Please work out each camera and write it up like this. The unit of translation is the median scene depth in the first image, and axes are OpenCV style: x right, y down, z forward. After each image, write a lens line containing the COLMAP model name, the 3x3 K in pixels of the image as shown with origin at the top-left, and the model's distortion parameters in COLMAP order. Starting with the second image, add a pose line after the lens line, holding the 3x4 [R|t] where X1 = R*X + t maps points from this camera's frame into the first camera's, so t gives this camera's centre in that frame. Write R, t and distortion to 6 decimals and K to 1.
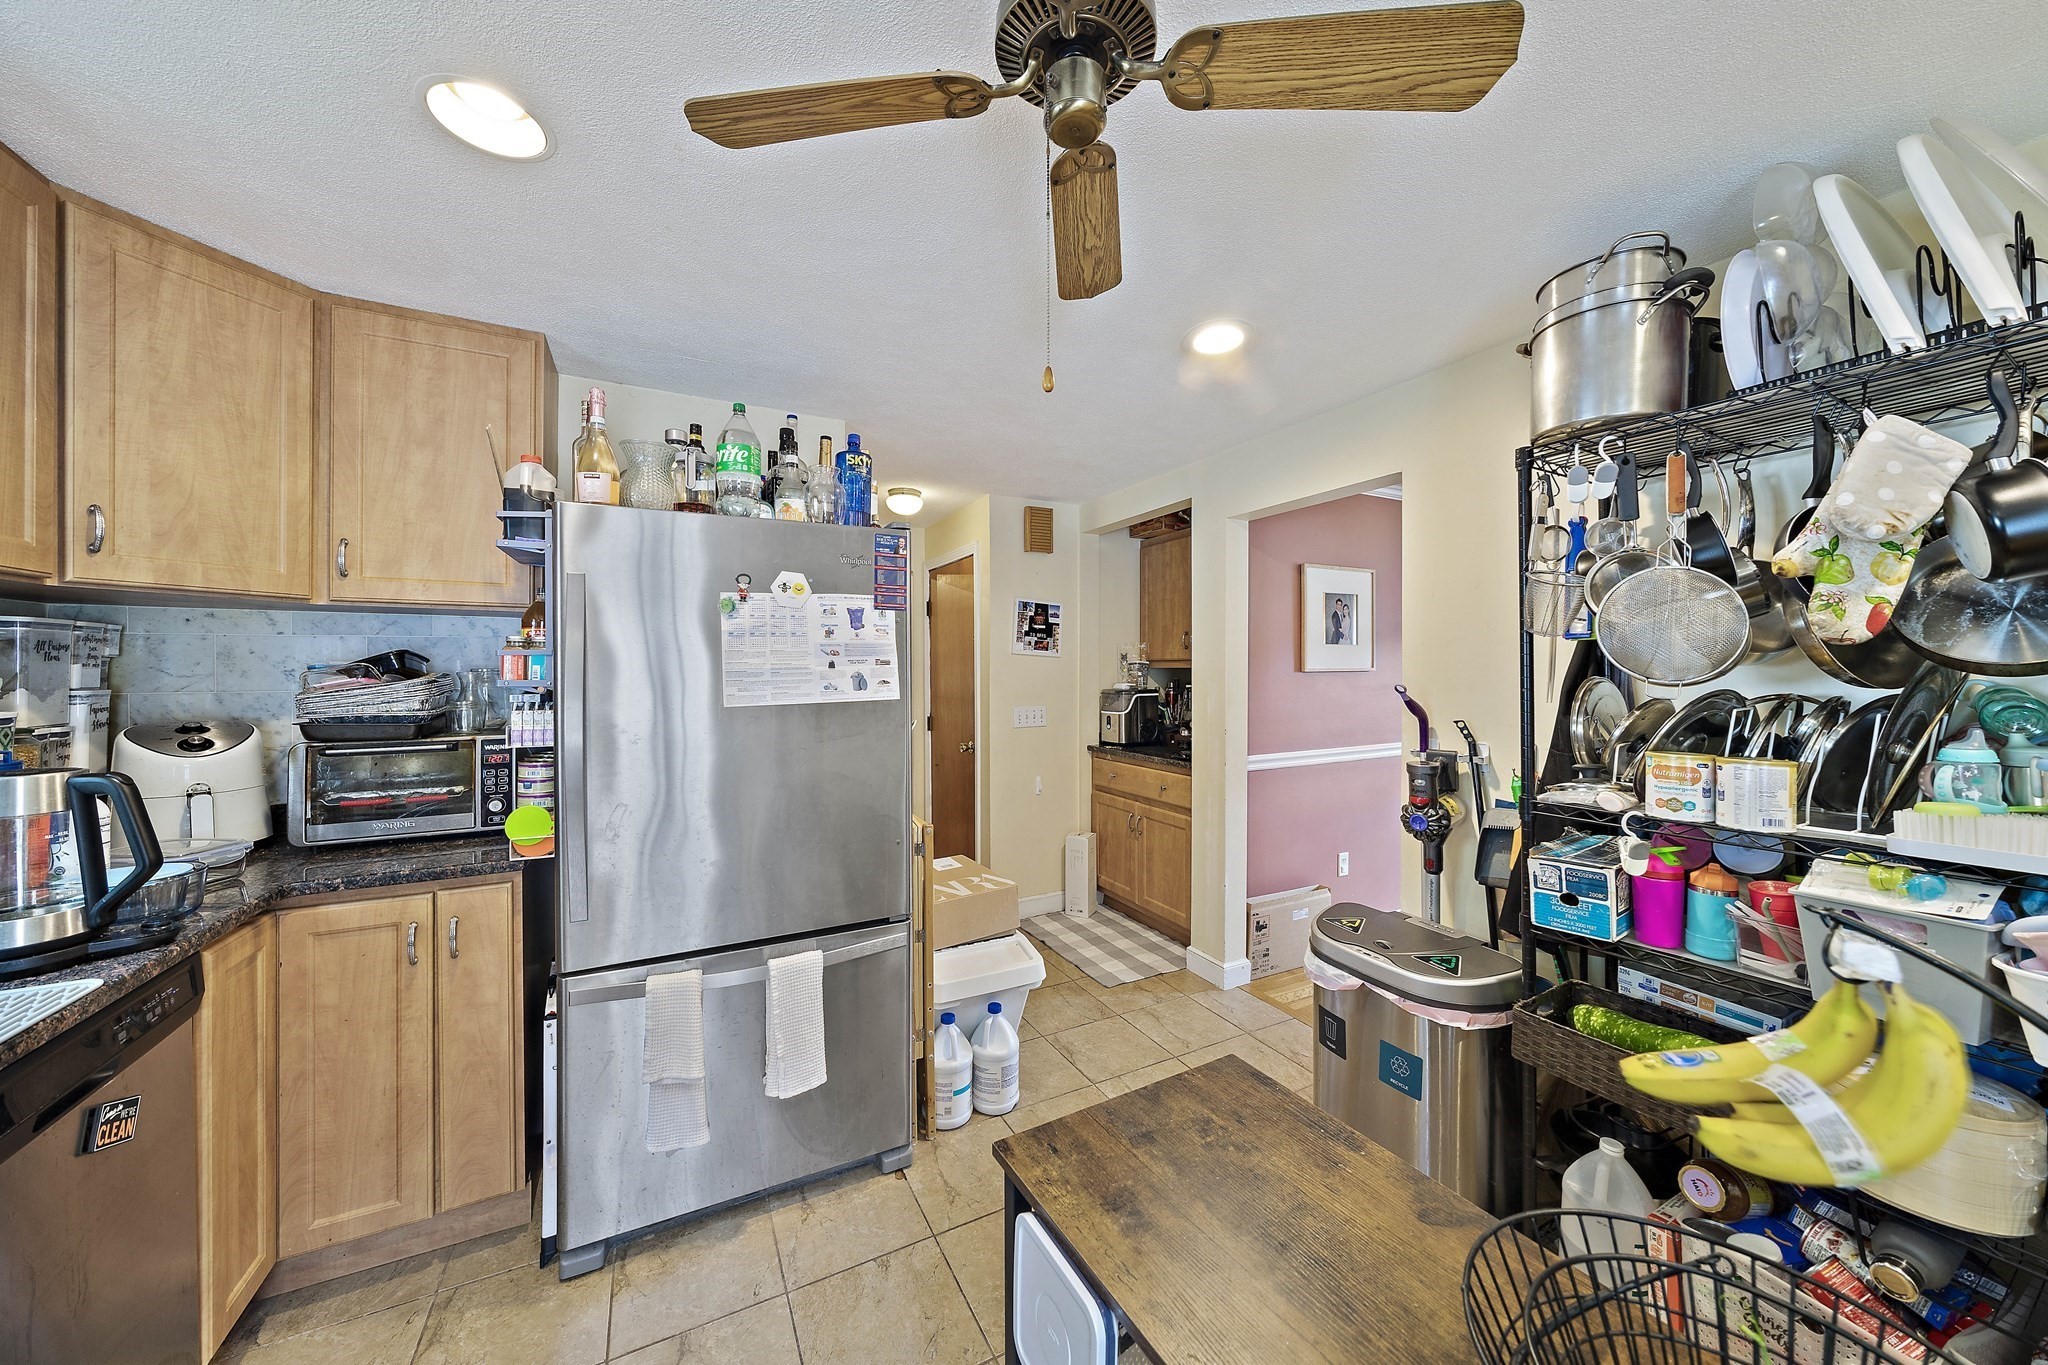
lens RADIAL K [[711.2, 0, 1034.5], [0, 711.2, 668.5], [0, 0, 1]] dist [-0.005740, -0.000097]
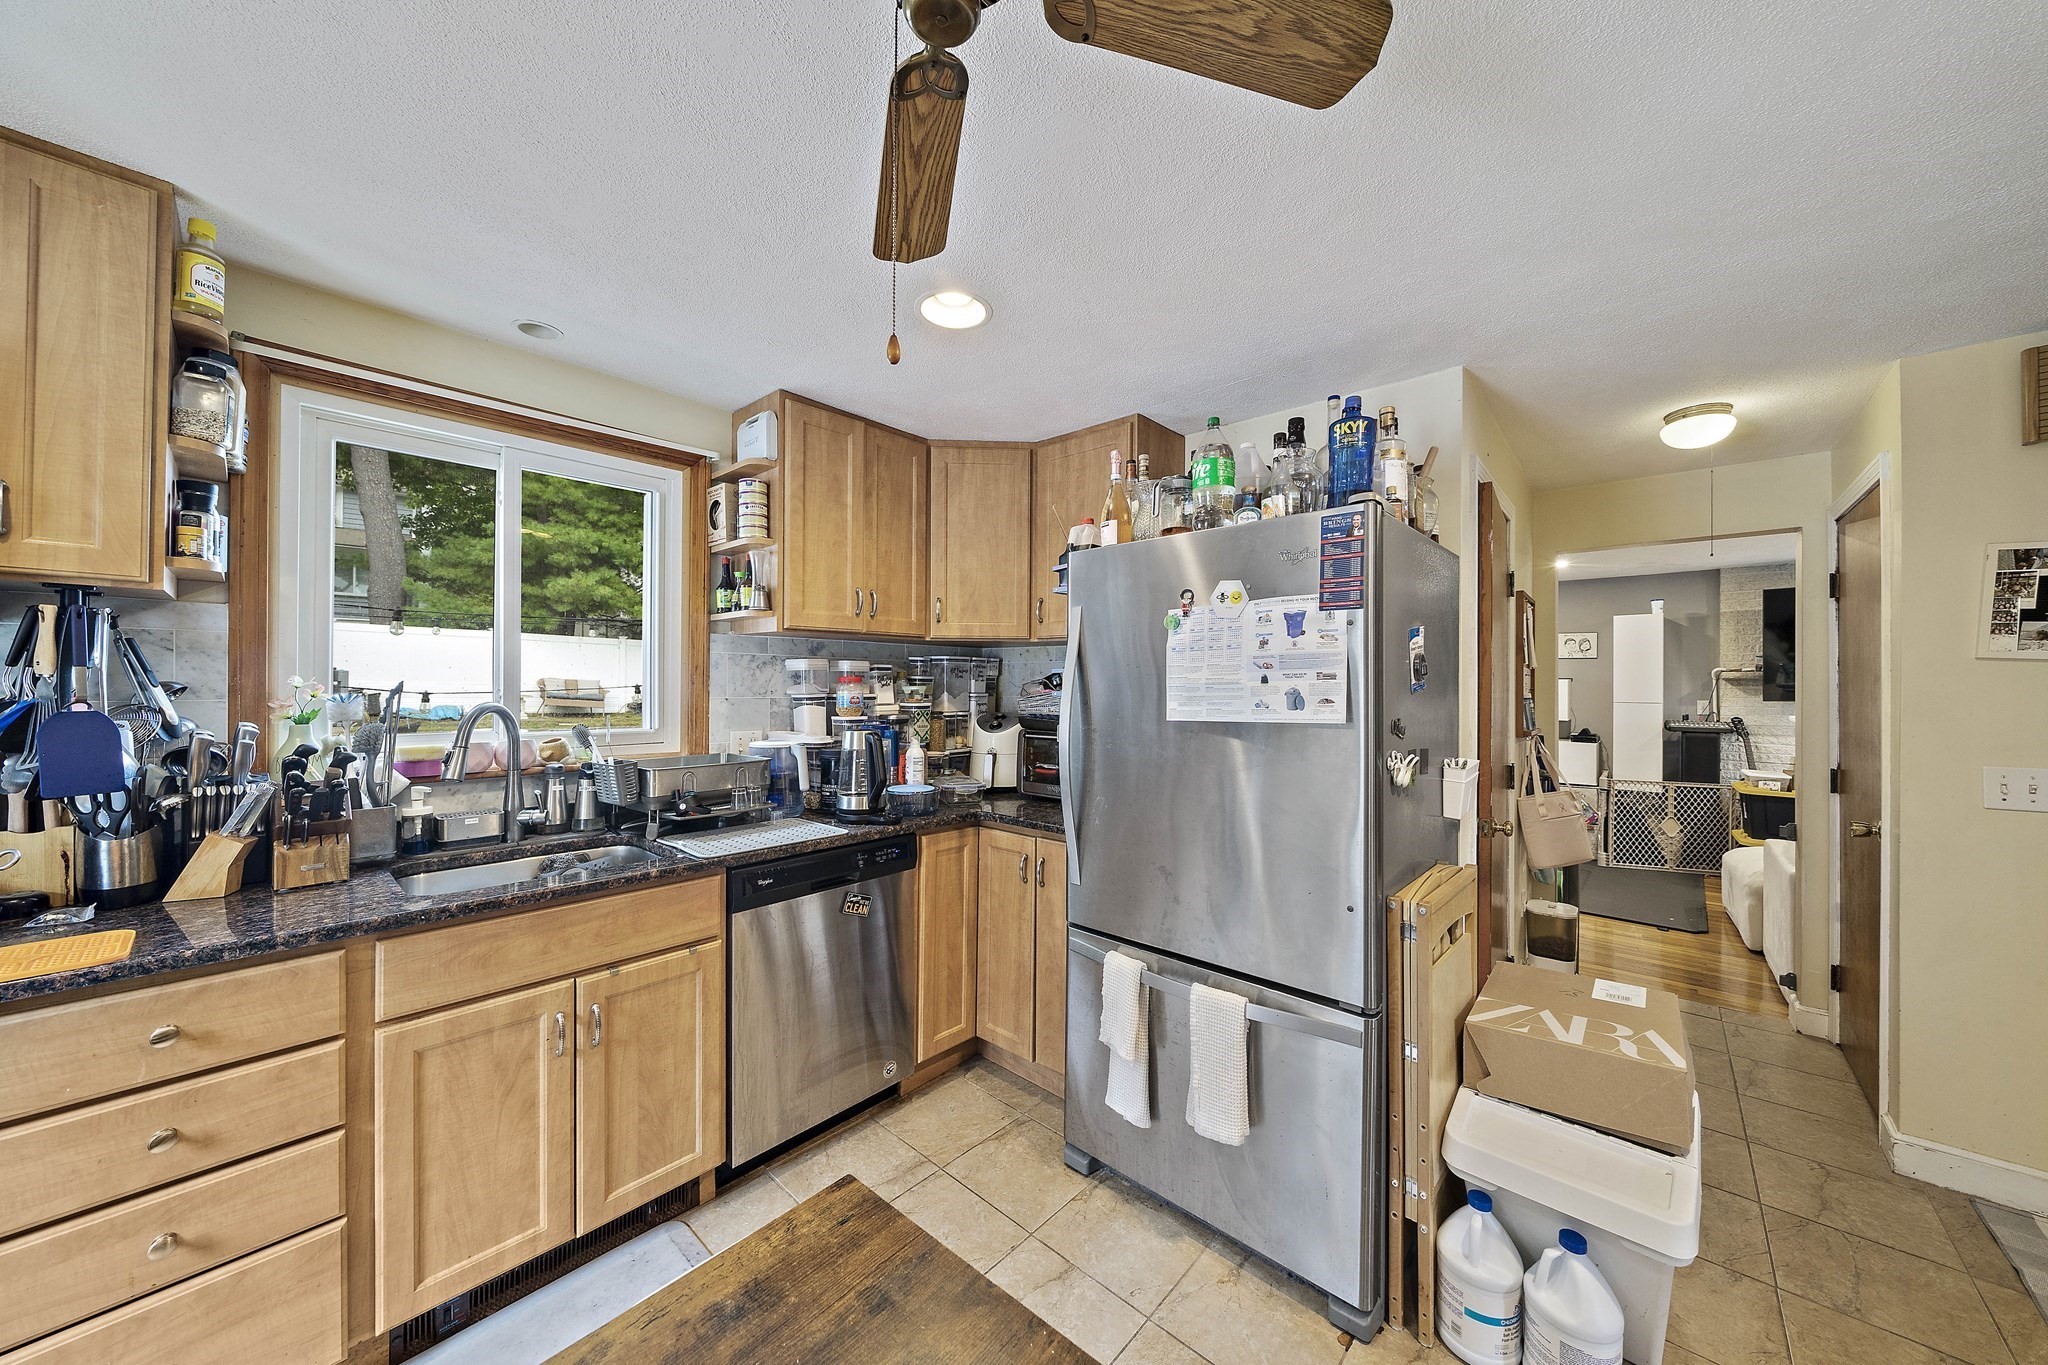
lens RADIAL K [[711.2, 0, 1023.4], [0, 711.2, 678.7], [0, 0, 1]] dist [-0.005740, -0.000097]
pose [[0.329177, -0.002496, -0.944265, 0.454178], [-0.005630, 0.999974, -0.004606, -0.000548], [0.944251, 0.006832, 0.329155, 0.440288]]
